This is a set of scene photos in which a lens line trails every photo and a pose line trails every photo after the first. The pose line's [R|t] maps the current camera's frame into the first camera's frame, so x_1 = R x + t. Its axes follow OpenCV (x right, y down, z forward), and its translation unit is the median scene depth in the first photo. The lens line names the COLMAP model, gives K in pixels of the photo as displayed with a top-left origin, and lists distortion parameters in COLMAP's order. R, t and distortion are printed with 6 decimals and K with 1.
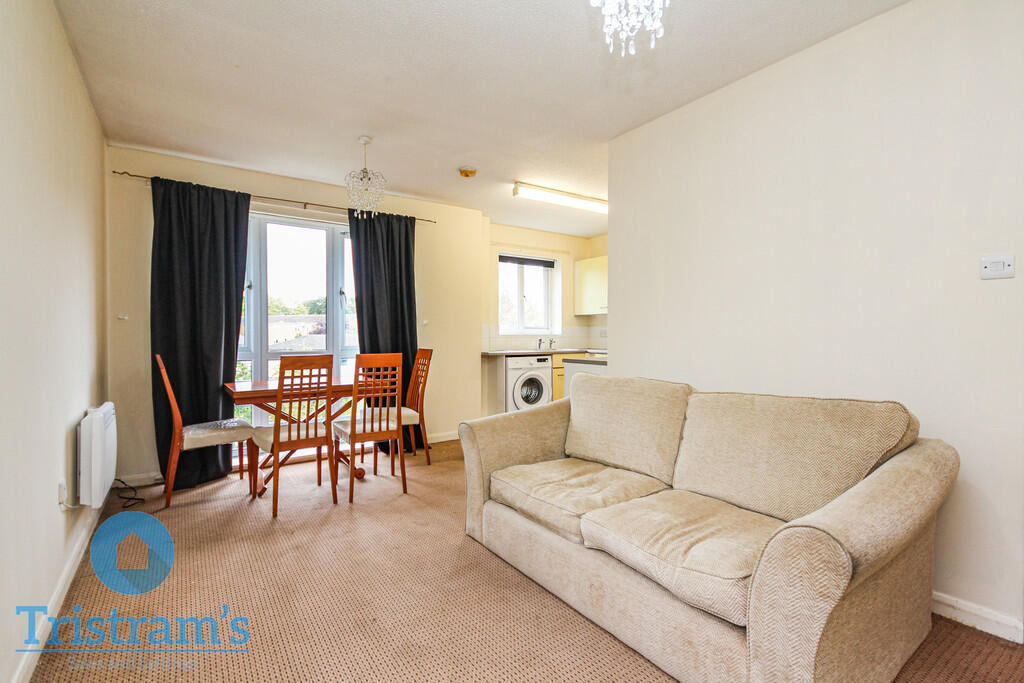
lens RADIAL K [[489.1, 0, 512.2], [0, 489.1, 337.1], [0, 0, 1]] dist [0.024099, 0.000305]
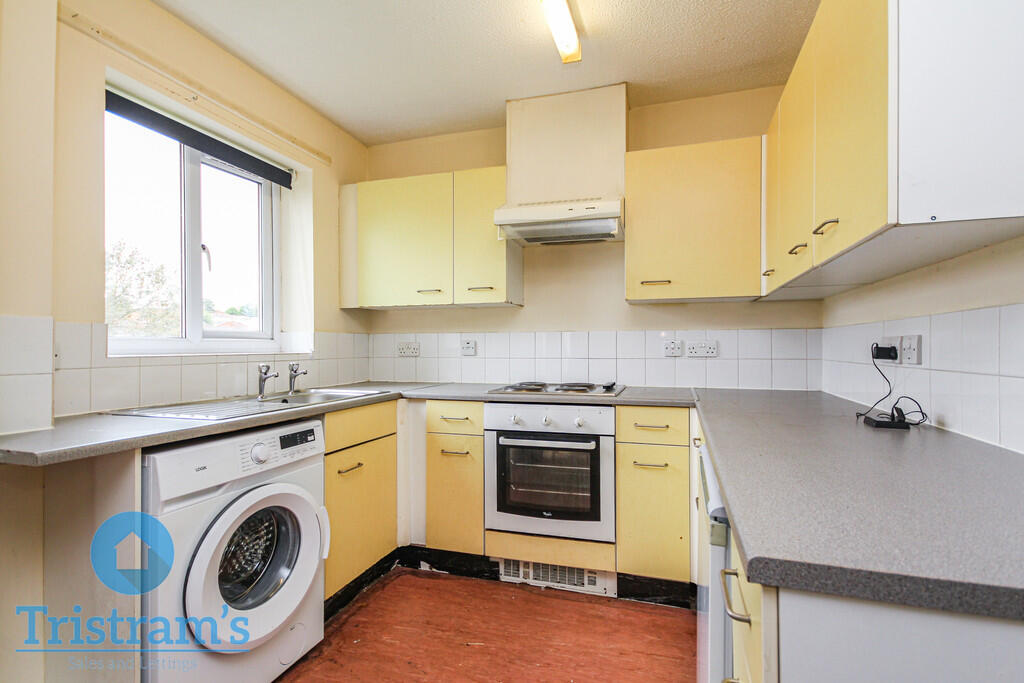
lens RADIAL K [[472.0, 0, 514.4], [0, 472.0, 344.8], [0, 0, 1]] dist [0.021375, -0.000078]
pose [[0.780458, -0.004551, 0.625191, -0.028604], [0.010993, 0.999919, -0.006445, -0.013188], [-0.625111, 0.011903, 0.780445, 1.106915]]
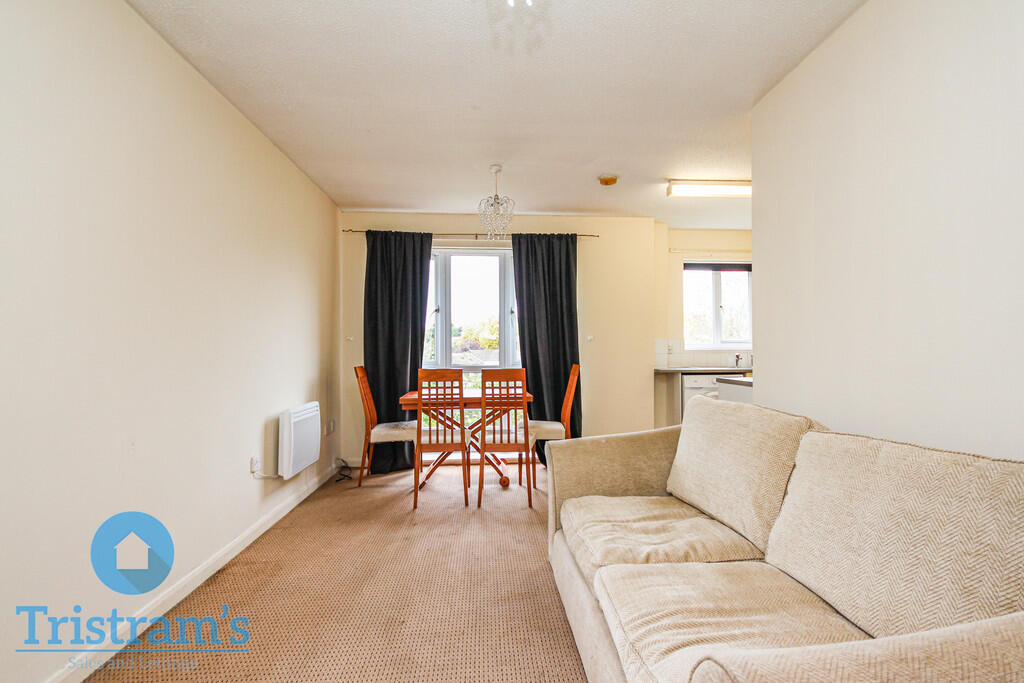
lens RADIAL K [[472.0, 0, 514.4], [0, 472.0, 344.8], [0, 0, 1]] dist [0.021375, -0.000078]
pose [[0.863497, -0.010339, -0.504248, 0.251607], [0.001782, 0.999846, -0.017449, 0.000810], [0.504350, 0.014168, 0.863383, 0.137129]]
